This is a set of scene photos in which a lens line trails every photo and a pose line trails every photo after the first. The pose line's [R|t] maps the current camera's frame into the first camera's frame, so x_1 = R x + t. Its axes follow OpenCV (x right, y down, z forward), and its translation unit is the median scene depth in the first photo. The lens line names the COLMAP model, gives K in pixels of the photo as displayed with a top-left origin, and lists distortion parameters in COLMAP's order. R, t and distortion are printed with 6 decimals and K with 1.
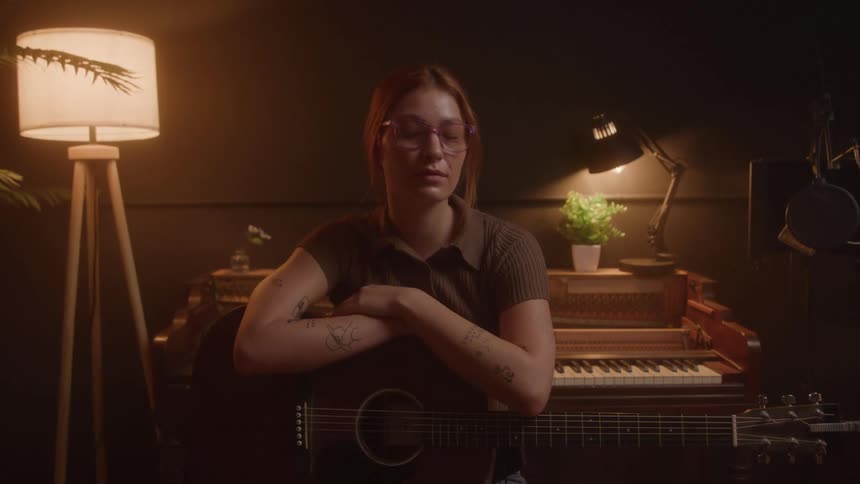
lens RADIAL K [[767.5, 0, 431.9], [0, 767.5, 249.5], [0, 0, 1]] dist [-0.120099, 0.091245]
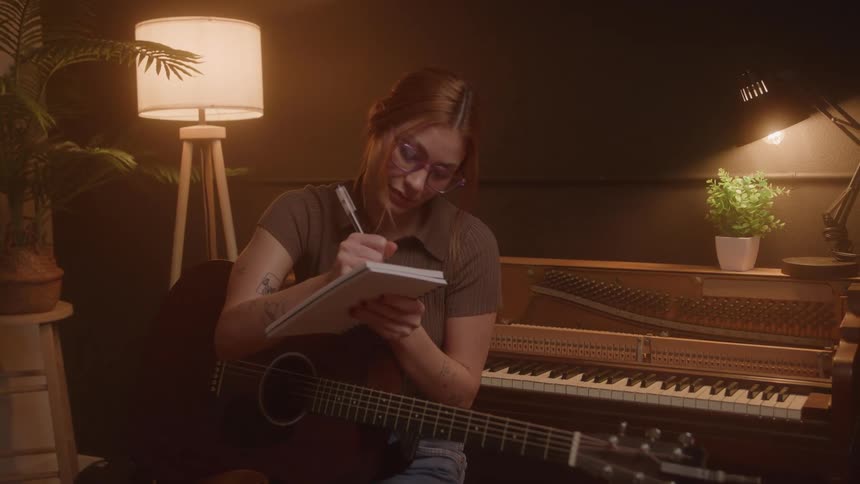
lens RADIAL K [[976.9, 0, 425.7], [0, 976.9, 248.8], [0, 0, 1]] dist [-0.018625, 0.000000]
pose [[0.875829, 0.037123, -0.481191, 0.415912], [-0.032909, 0.999310, 0.017196, -0.000025], [0.481498, 0.000774, 0.876447, -0.042818]]
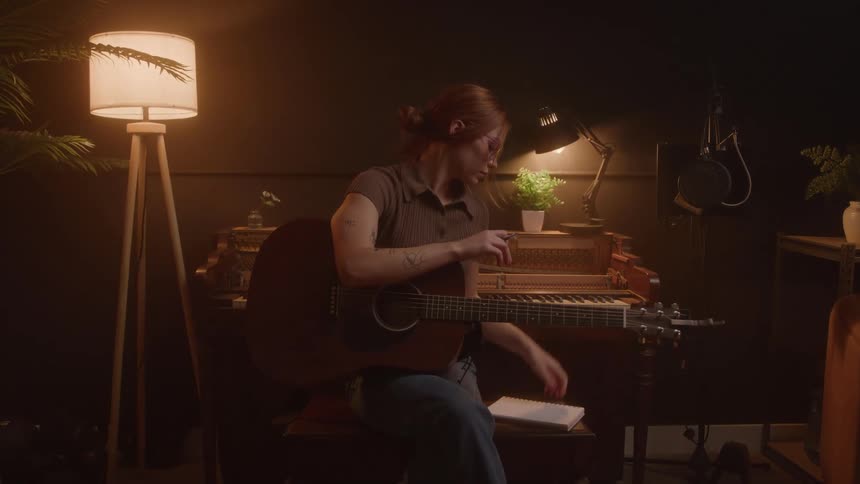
lens RADIAL K [[767.5, 0, 432.9], [0, 767.5, 243.3], [0, 0, 1]] dist [-0.120099, 0.091245]
pose [[0.999282, 0.012703, 0.035699, -0.006527], [-0.012458, 0.999897, -0.007059, 0.059724], [-0.035785, 0.006609, 0.999338, -0.252840]]
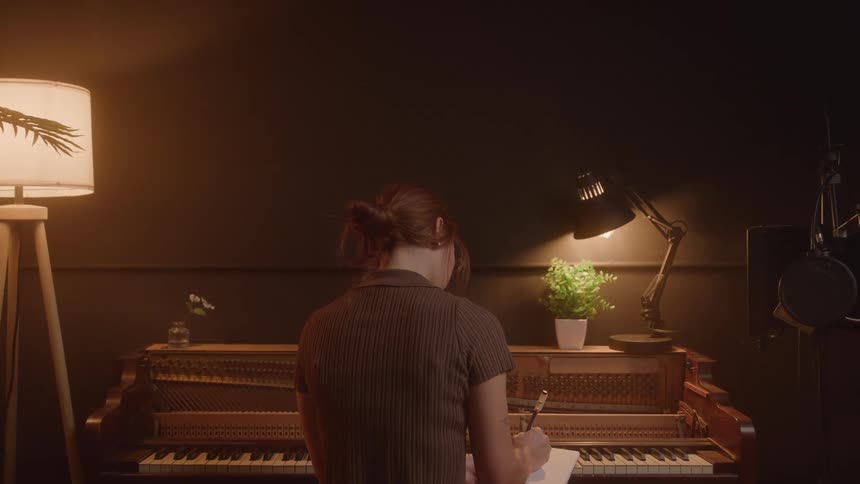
lens RADIAL K [[1030.5, 0, 431.5], [0, 1030.5, 242.3], [0, 0, 1]] dist [-0.024123, 0.000000]
pose [[0.999744, 0.008110, 0.021107, 0.013926], [-0.006553, 0.997324, -0.072816, -0.006181], [-0.021641, 0.072659, 0.997122, -0.199040]]
